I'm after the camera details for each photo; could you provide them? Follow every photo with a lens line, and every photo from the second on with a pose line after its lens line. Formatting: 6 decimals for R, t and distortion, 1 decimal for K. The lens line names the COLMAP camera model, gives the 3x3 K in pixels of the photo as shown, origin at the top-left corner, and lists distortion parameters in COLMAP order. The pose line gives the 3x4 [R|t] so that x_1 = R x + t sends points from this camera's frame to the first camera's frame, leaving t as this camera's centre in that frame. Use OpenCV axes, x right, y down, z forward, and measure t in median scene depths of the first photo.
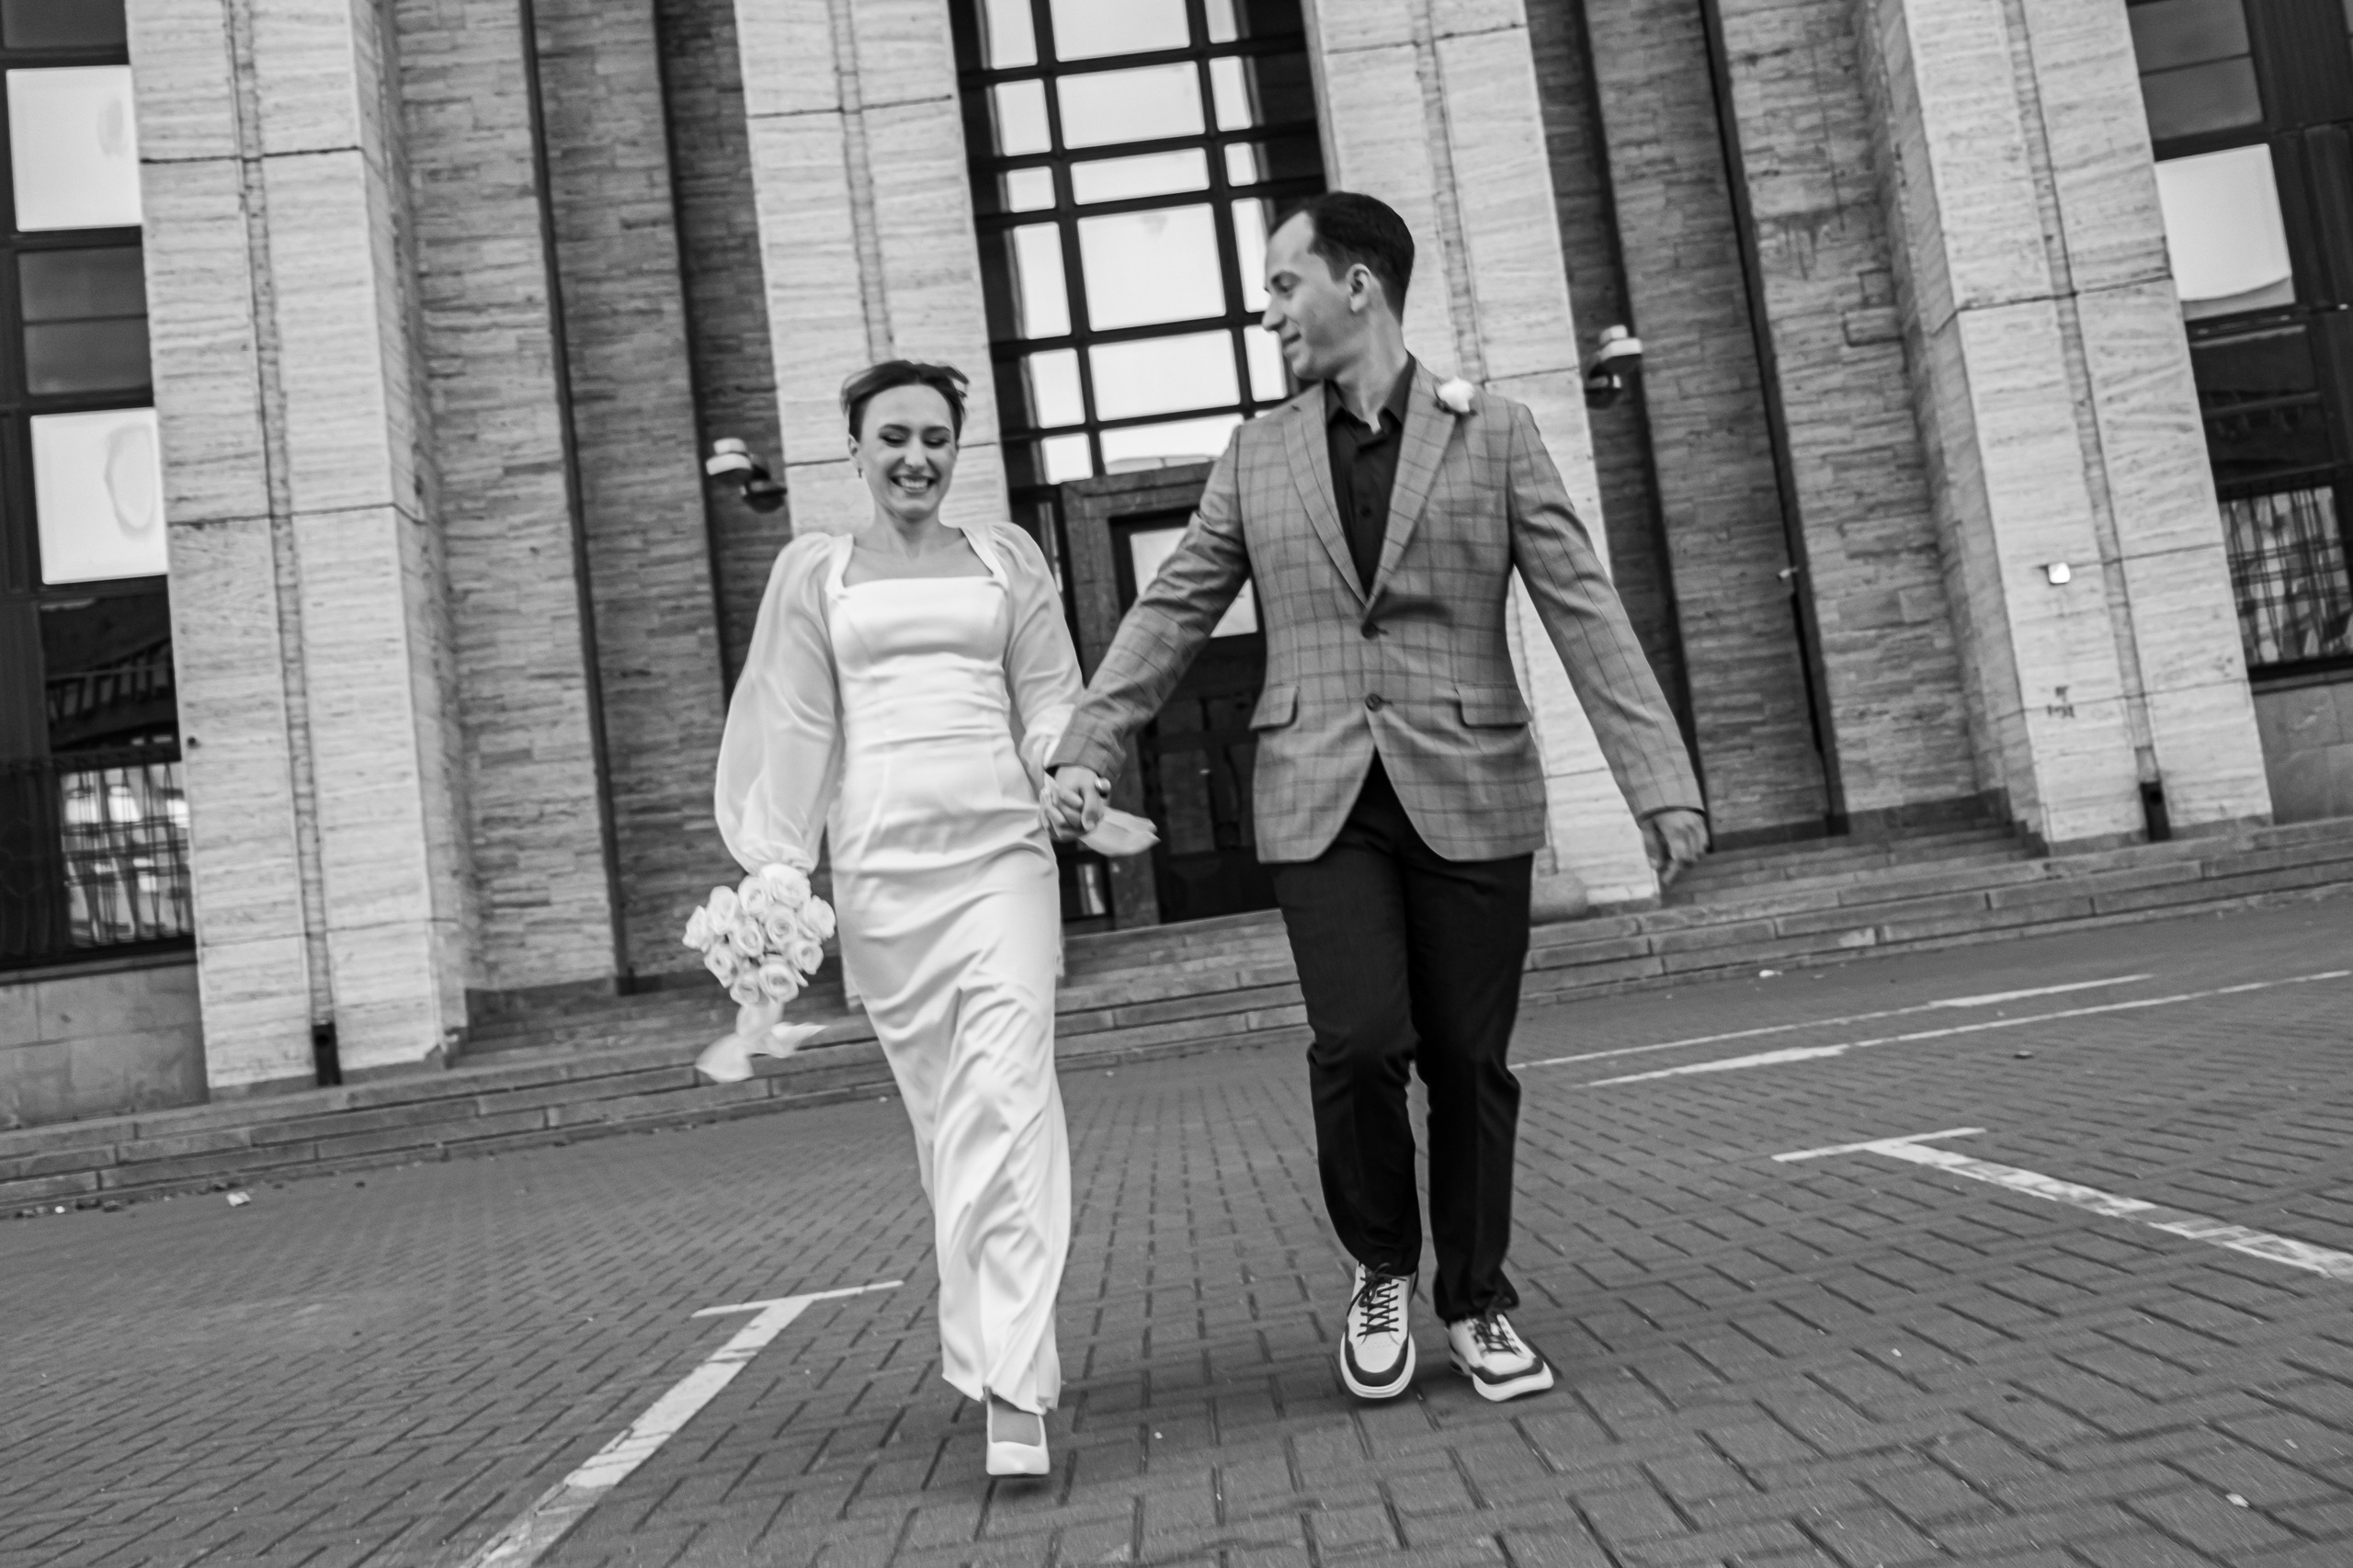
lens RADIAL K [[1856.8, 0, 1181.0], [0, 1856.8, 784.5], [0, 0, 1]] dist [-0.017127, 0.011828]
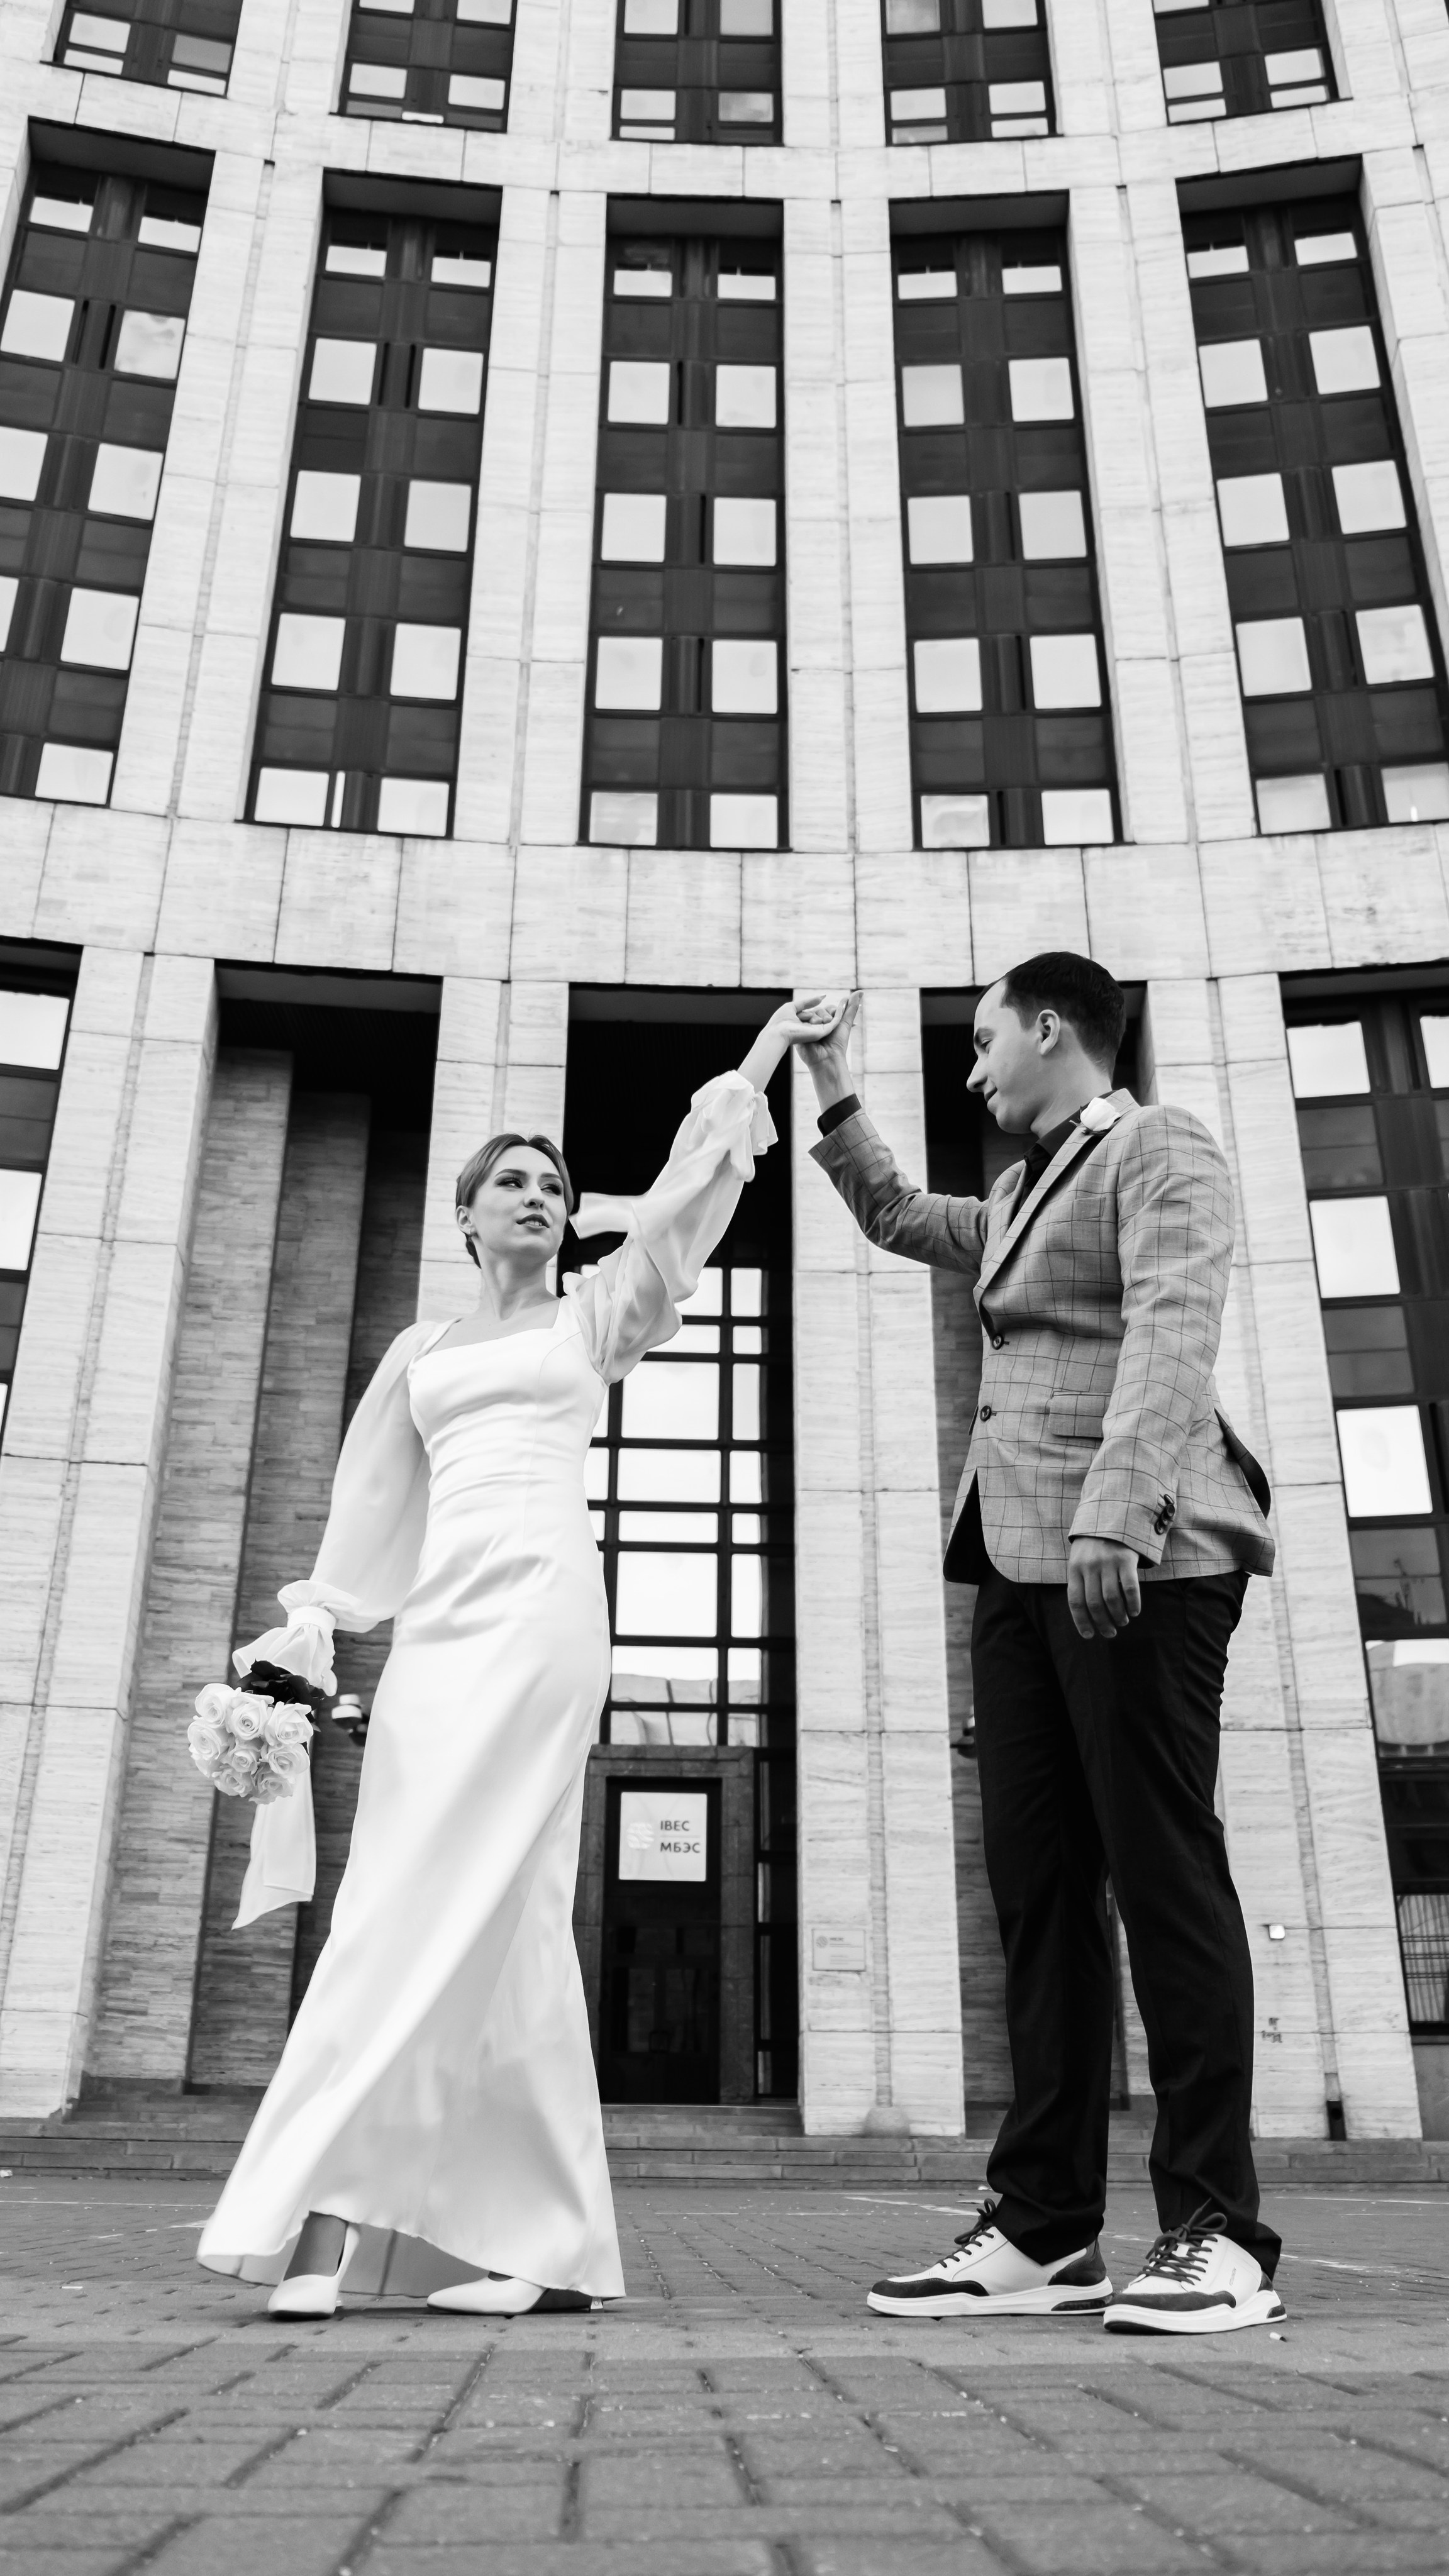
lens RADIAL K [[2087.2, 0, 672.1], [0, 2087.2, 1260.0], [0, 0, 1]] dist [-0.041489, 0.016123]
pose [[0.989350, 0.137816, -0.046821, 0.030249], [-0.145550, 0.934670, -0.324356, -0.015187], [-0.000939, 0.327716, 0.944776, -0.617681]]
